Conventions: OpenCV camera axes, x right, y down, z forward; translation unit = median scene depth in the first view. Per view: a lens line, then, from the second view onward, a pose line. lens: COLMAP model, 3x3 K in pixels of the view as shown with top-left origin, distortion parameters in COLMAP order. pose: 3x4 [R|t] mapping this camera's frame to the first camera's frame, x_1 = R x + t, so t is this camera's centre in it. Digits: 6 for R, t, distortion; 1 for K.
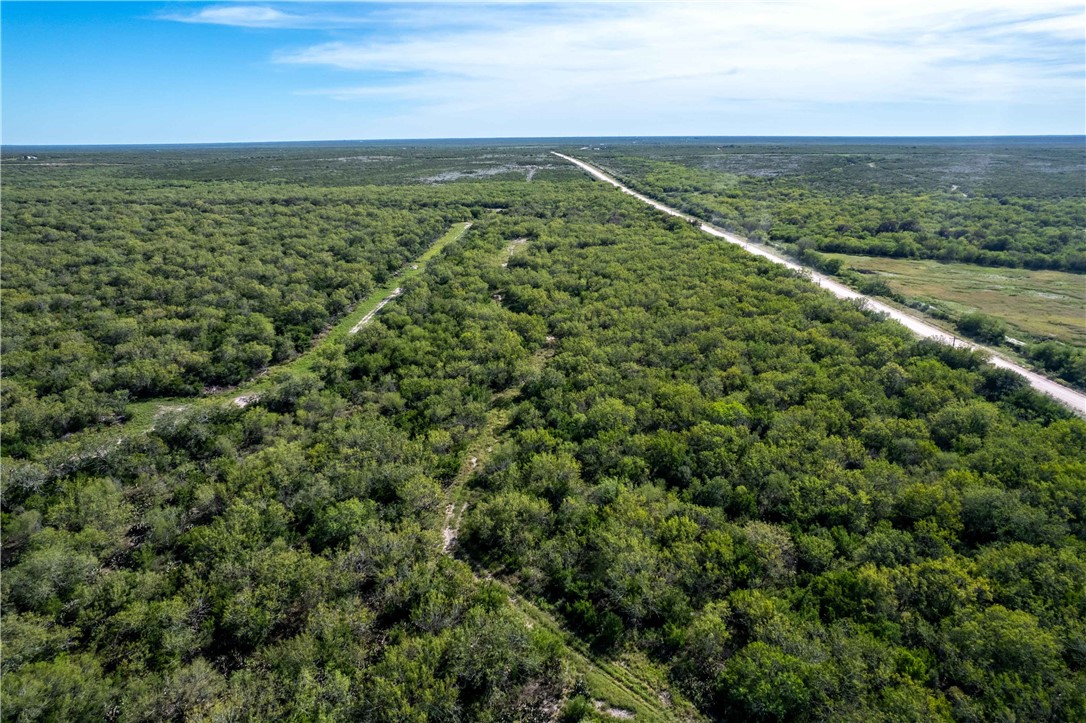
lens RADIAL K [[691.1, 0, 543.0], [0, 691.1, 361.5], [0, 0, 1]] dist [-0.067901, 0.064152]
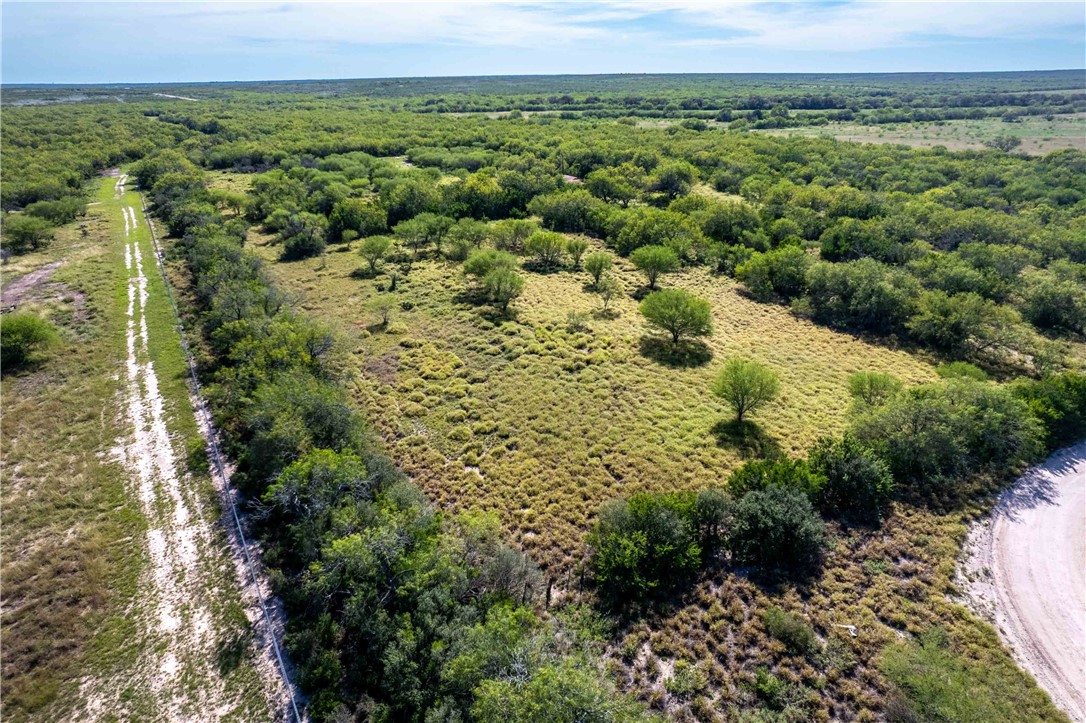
lens RADIAL K [[693.5, 0, 543.0], [0, 693.5, 361.5], [0, 0, 1]] dist [-0.080618, 0.068561]
pose [[0.798167, -0.235965, 0.554301, -0.276710], [0.194668, 0.971761, 0.133364, 0.188994], [-0.570117, 0.001458, 0.821562, -0.428277]]
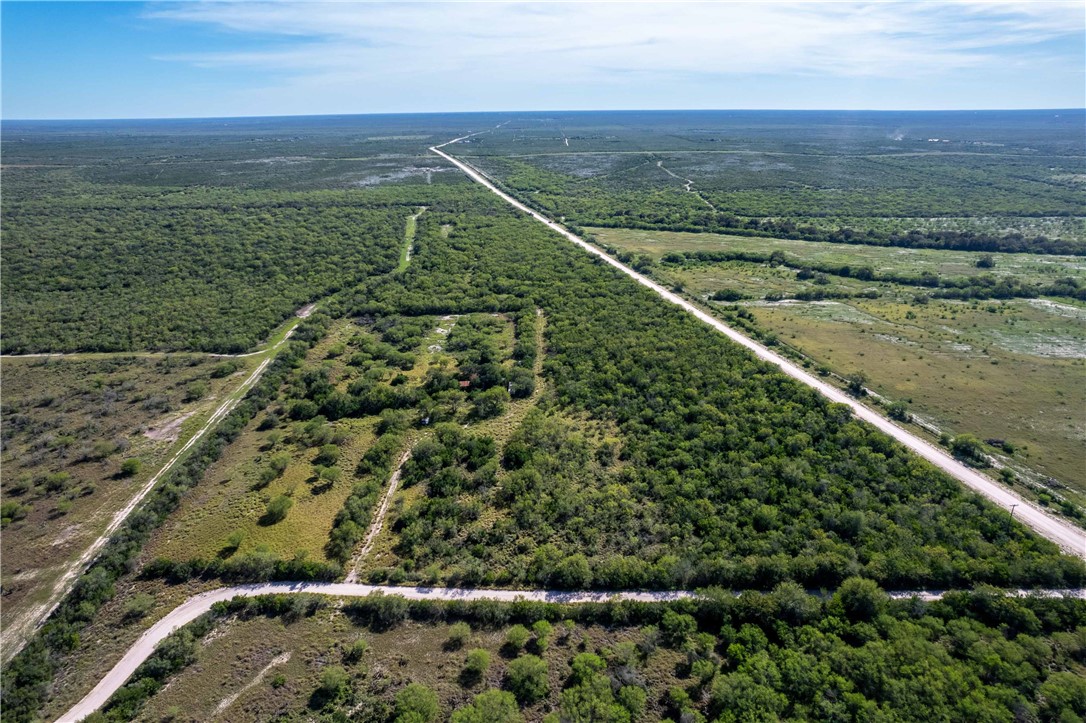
lens RADIAL K [[691.1, 0, 543.0], [0, 691.1, 361.5], [0, 0, 1]] dist [-0.067901, 0.064152]
pose [[0.982426, -0.066114, 0.174553, -0.092779], [0.060035, 0.997399, 0.039883, 0.113074], [-0.176736, -0.028703, 0.983840, -0.745582]]
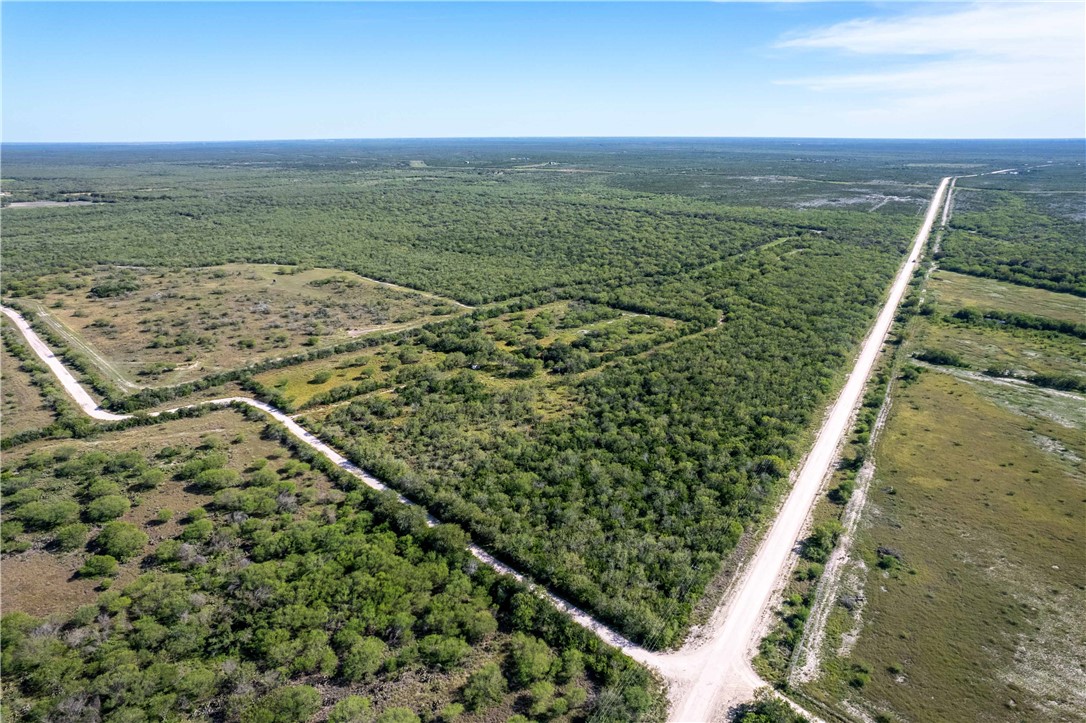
lens RADIAL K [[693.5, 0, 543.0], [0, 693.5, 361.5], [0, 0, 1]] dist [-0.080618, 0.068561]
pose [[0.824985, 0.182856, -0.534756, 0.328031], [-0.179379, 0.982006, 0.059058, 0.115265], [0.535932, 0.047202, 0.842940, -0.761217]]
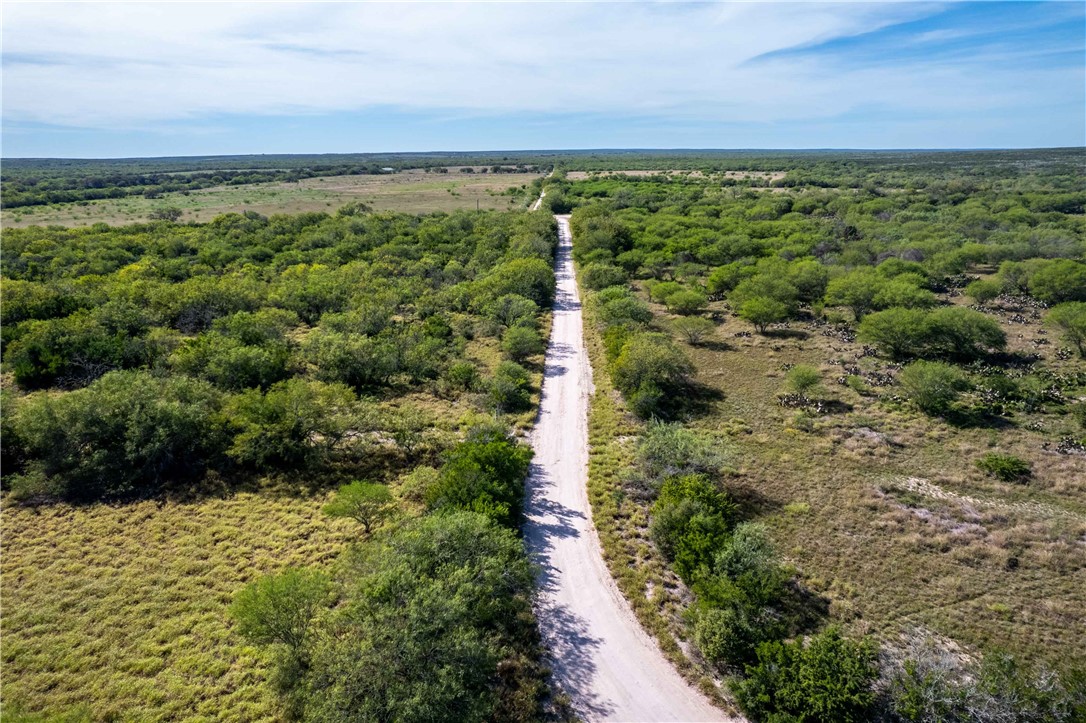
lens RADIAL K [[691.1, 0, 543.0], [0, 691.1, 361.5], [0, 0, 1]] dist [-0.067901, 0.064152]
pose [[-0.177494, -0.279012, 0.943741, -0.230701], [0.318729, 0.890983, 0.323360, 0.187672], [-0.931079, 0.358192, -0.069215, -0.394751]]
